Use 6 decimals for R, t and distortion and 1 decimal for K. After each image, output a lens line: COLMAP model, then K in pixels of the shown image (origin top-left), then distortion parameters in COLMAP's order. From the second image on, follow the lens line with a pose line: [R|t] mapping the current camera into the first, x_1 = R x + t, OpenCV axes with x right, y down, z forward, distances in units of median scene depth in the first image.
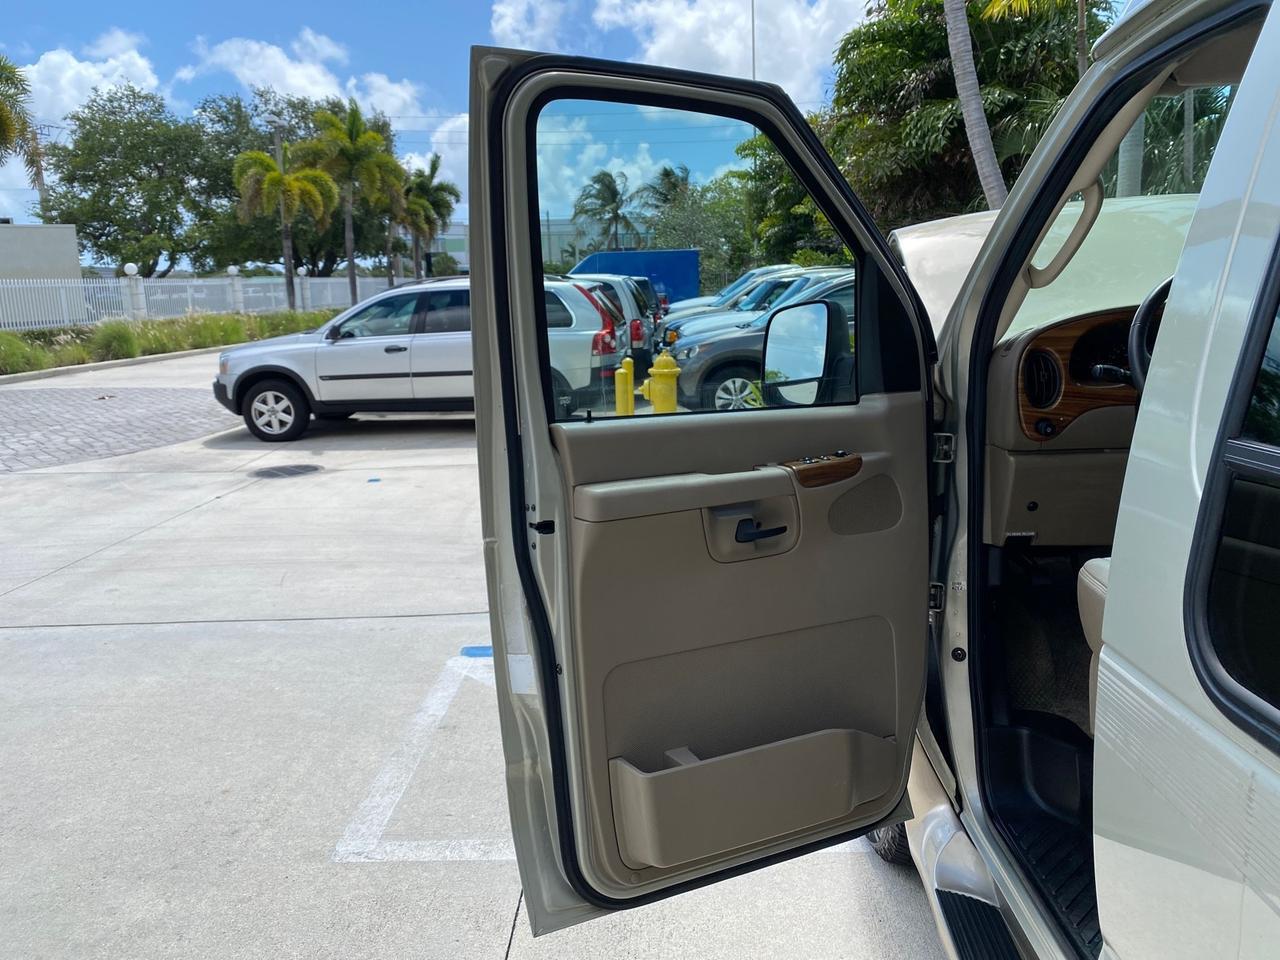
lens RADIAL K [[1000.3, 0, 639.8], [0, 1000.3, 471.1], [0, 0, 1]] dist [0.004346, -0.000497]
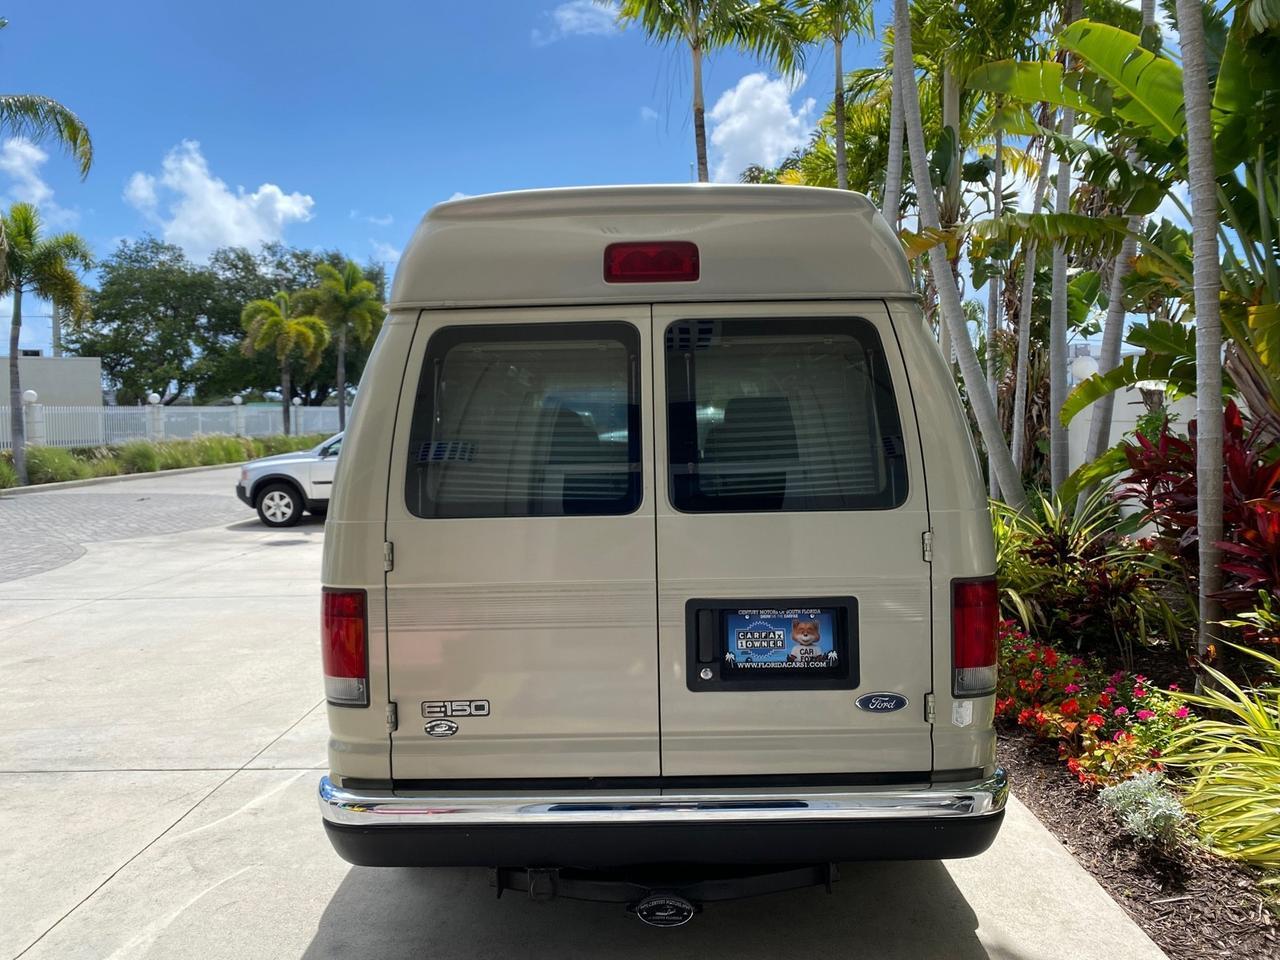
lens RADIAL K [[989.6, 0, 638.4], [0, 989.6, 469.1], [0, 0, 1]] dist [0.011931, -0.007261]
pose [[0.999737, 0.016653, 0.015791, 0.040186], [-0.014465, 0.991438, -0.129772, 0.020905], [-0.017817, 0.129509, 0.991418, -0.134822]]
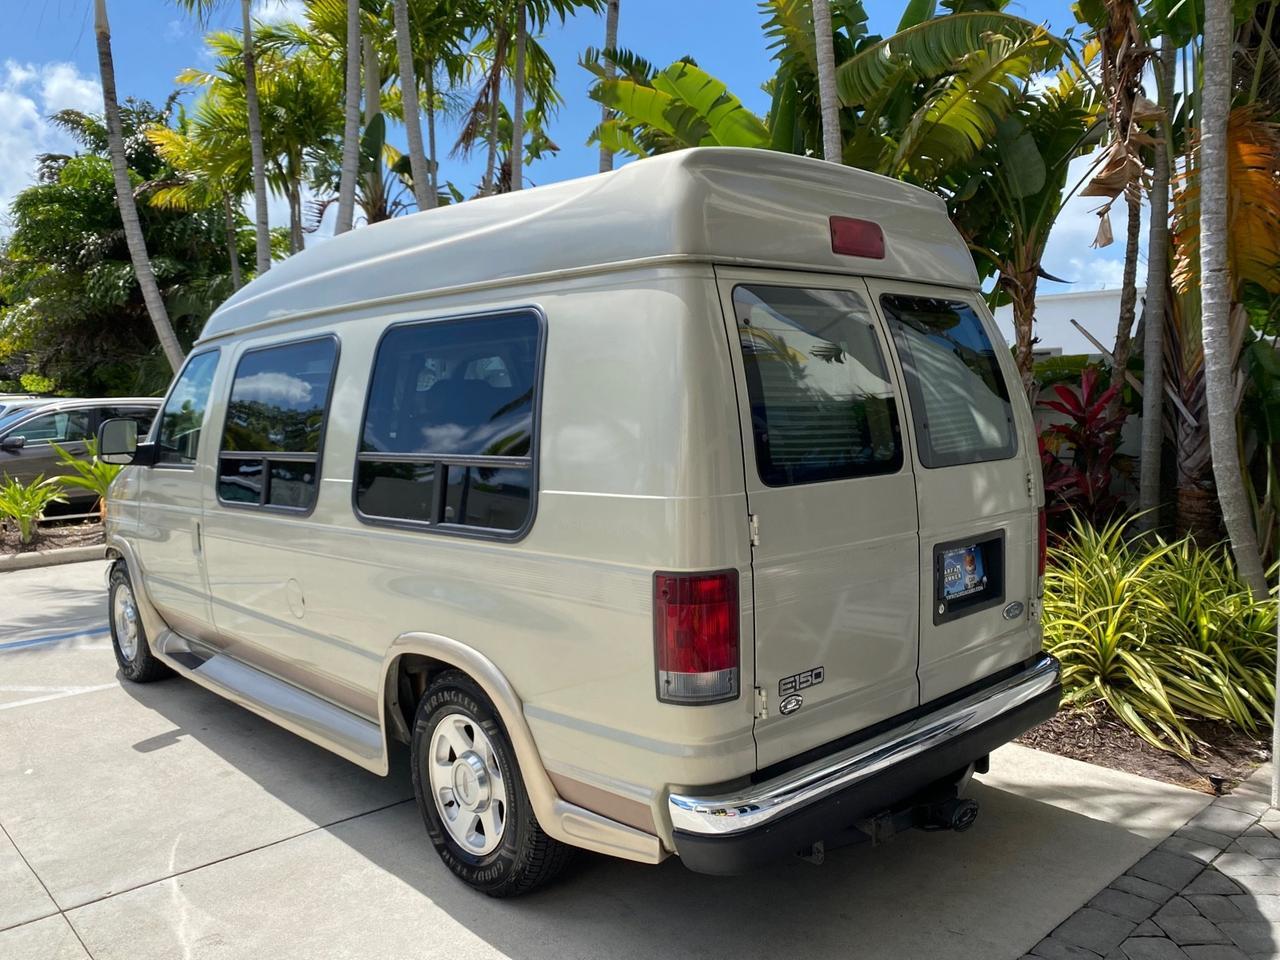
lens RADIAL K [[989.6, 0, 638.4], [0, 989.6, 469.1], [0, 0, 1]] dist [0.011931, -0.007261]
pose [[0.719790, -0.029789, 0.693552, -0.035101], [0.117718, 0.989847, -0.079656, 0.018173], [-0.684138, 0.138979, 0.715989, -0.101902]]
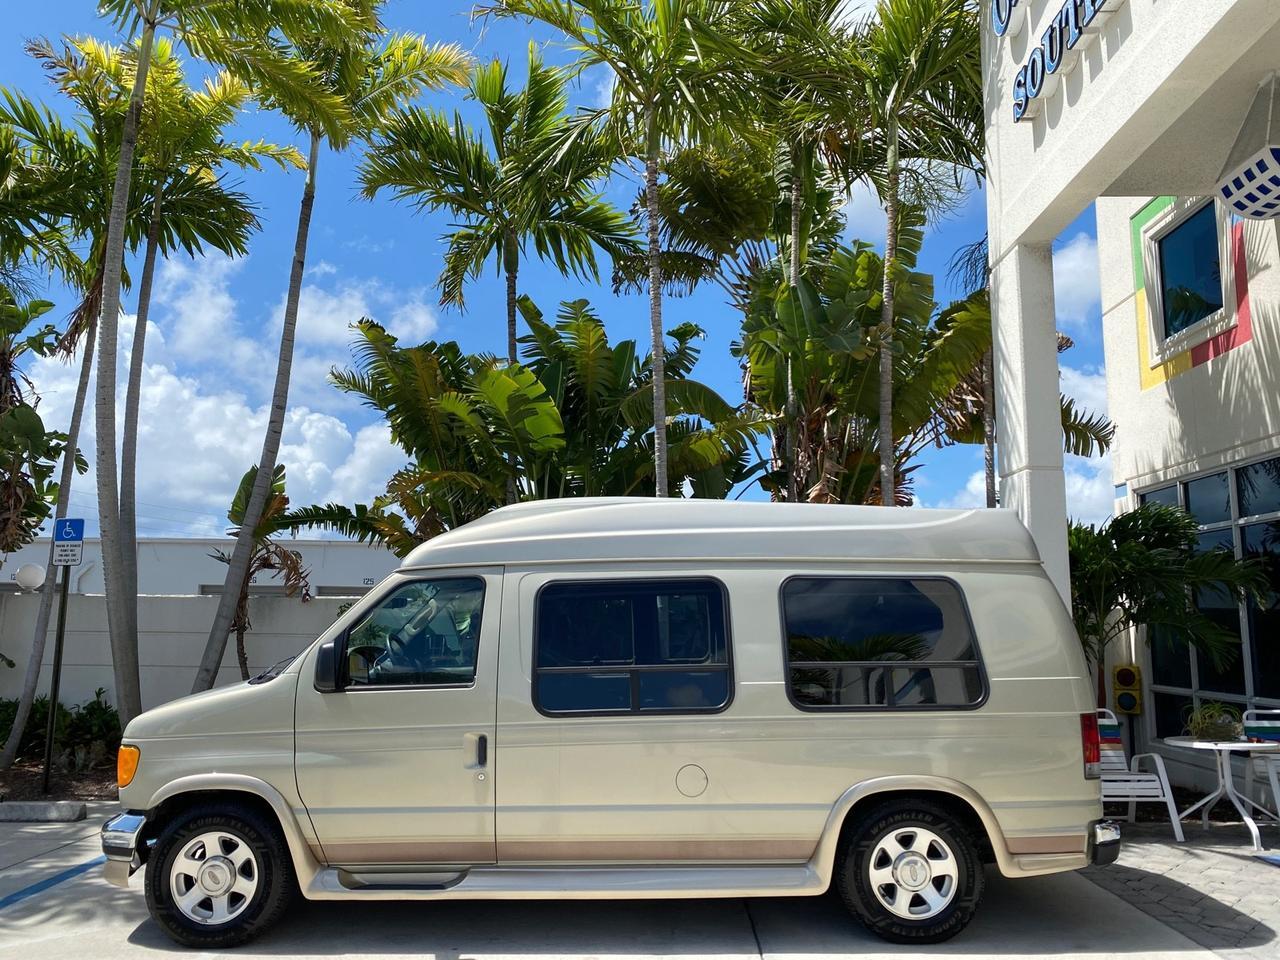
lens RADIAL K [[991.1, 0, 636.8], [0, 991.1, 470.3], [0, 0, 1]] dist [0.008361, -0.001423]
pose [[-0.012046, 0.185540, 0.982563, -0.138429], [0.176277, 0.967638, -0.180561, -0.000431], [-0.984267, 0.171028, -0.044363, 0.016044]]
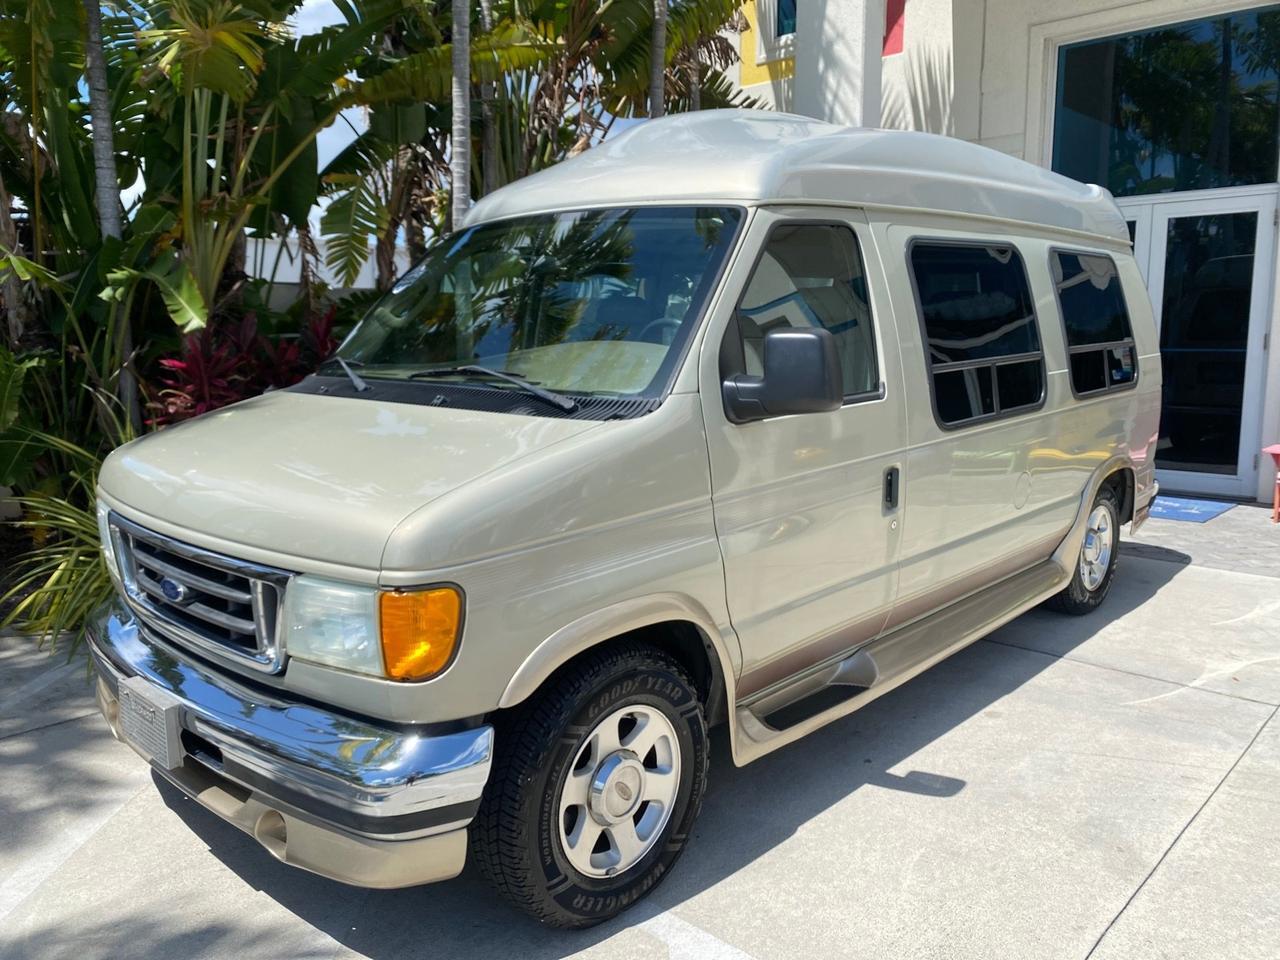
lens RADIAL K [[989.6, 0, 638.4], [0, 989.6, 469.1], [0, 0, 1]] dist [0.011931, -0.007261]
pose [[-0.744372, -0.059376, 0.665120, -0.030857], [0.149999, 0.955717, 0.253190, -0.021633], [-0.650700, 0.288235, -0.702503, 0.126380]]
